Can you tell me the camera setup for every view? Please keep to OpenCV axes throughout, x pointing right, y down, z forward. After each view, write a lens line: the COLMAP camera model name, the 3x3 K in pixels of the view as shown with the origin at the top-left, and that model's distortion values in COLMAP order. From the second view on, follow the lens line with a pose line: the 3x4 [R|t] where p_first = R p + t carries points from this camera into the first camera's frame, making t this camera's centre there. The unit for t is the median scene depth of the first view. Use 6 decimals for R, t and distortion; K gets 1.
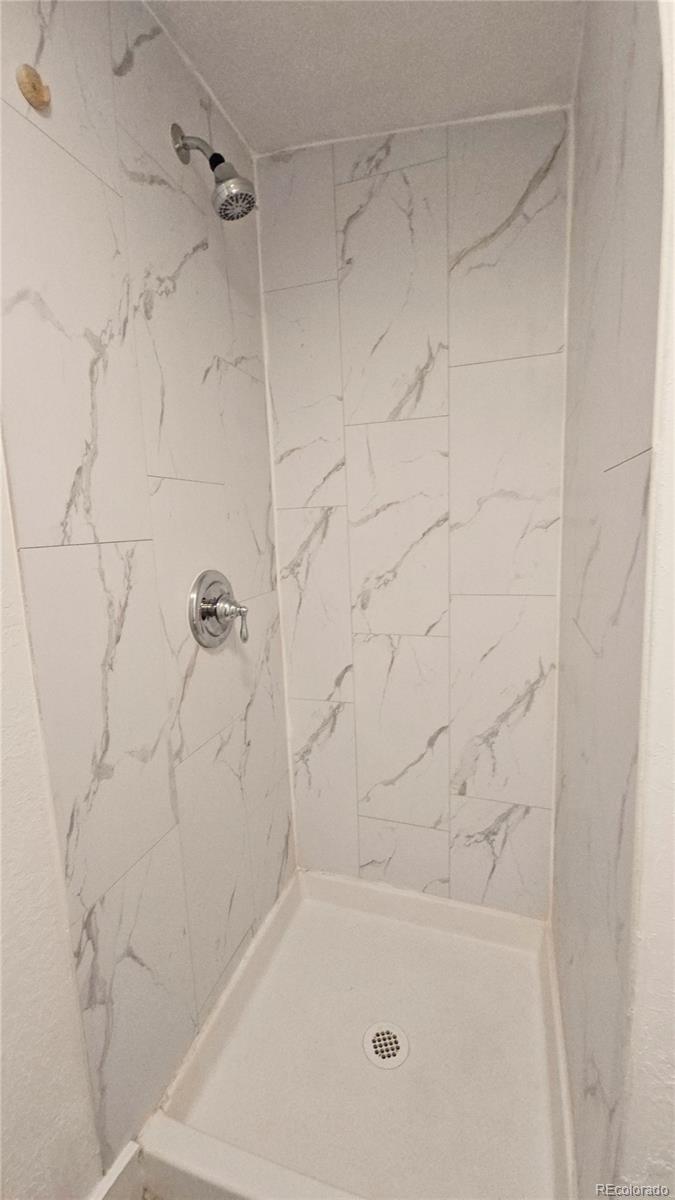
lens RADIAL K [[489.2, 0, 335.9], [0, 489.2, 594.2], [0, 0, 1]] dist [0.002954, -0.004588]
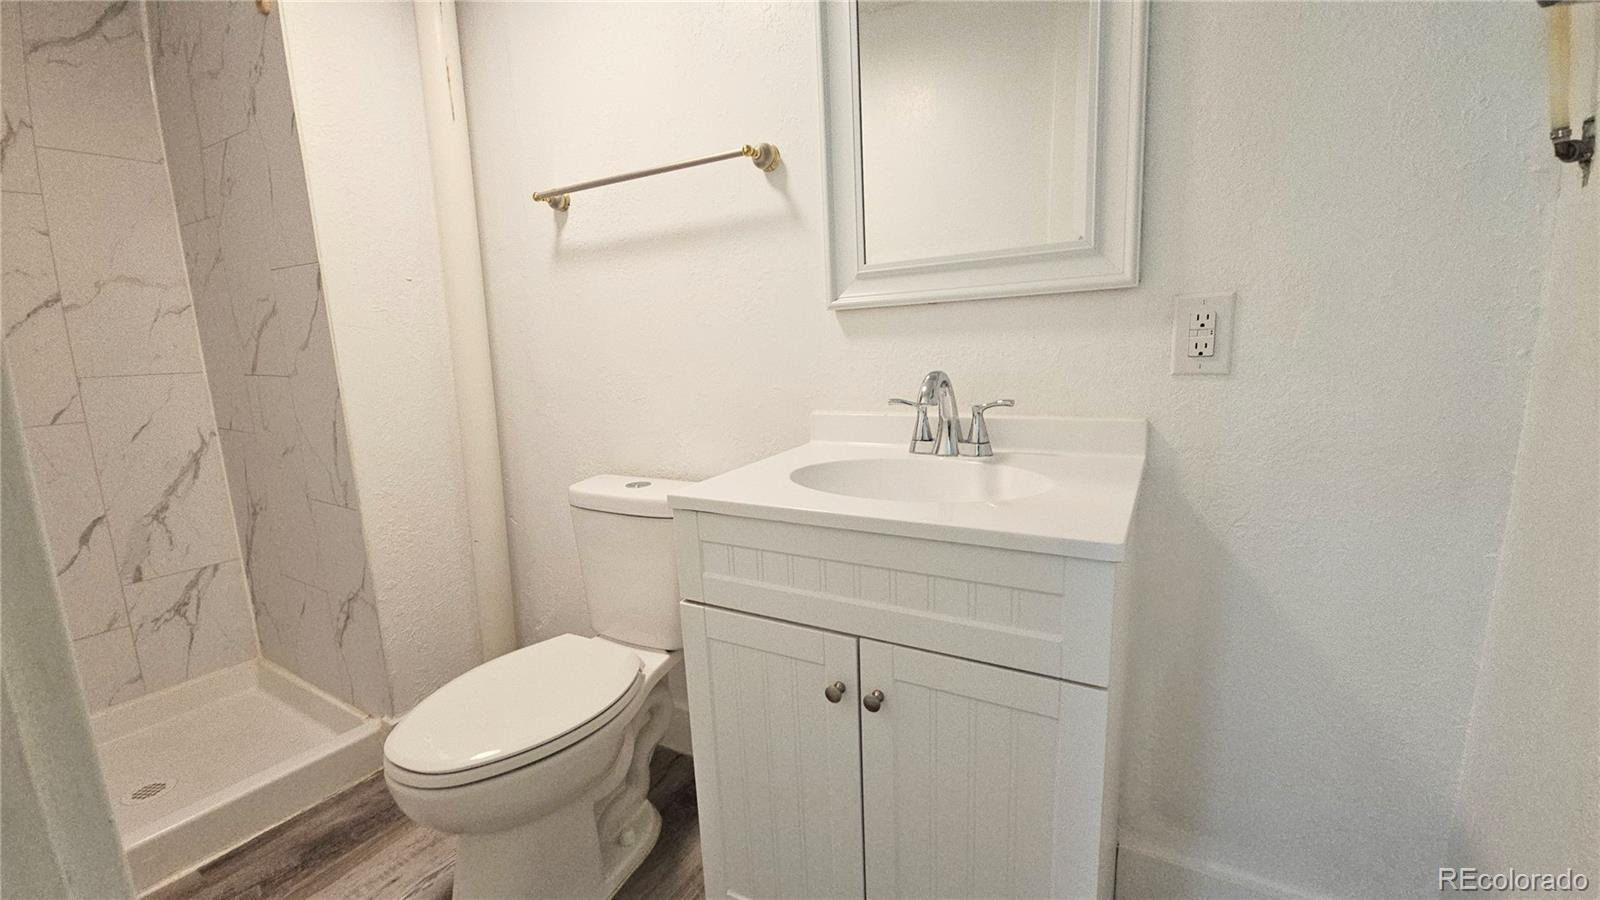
lens RADIAL K [[652.3, 0, 792.5], [0, 652.3, 448.2], [0, 0, 1]] dist [0.002954, -0.004588]
pose [[0.214383, -0.137747, 0.966988, -0.725689], [0.160887, 0.981463, 0.104140, 0.229200], [-0.963408, 0.133251, 0.232571, -0.648170]]
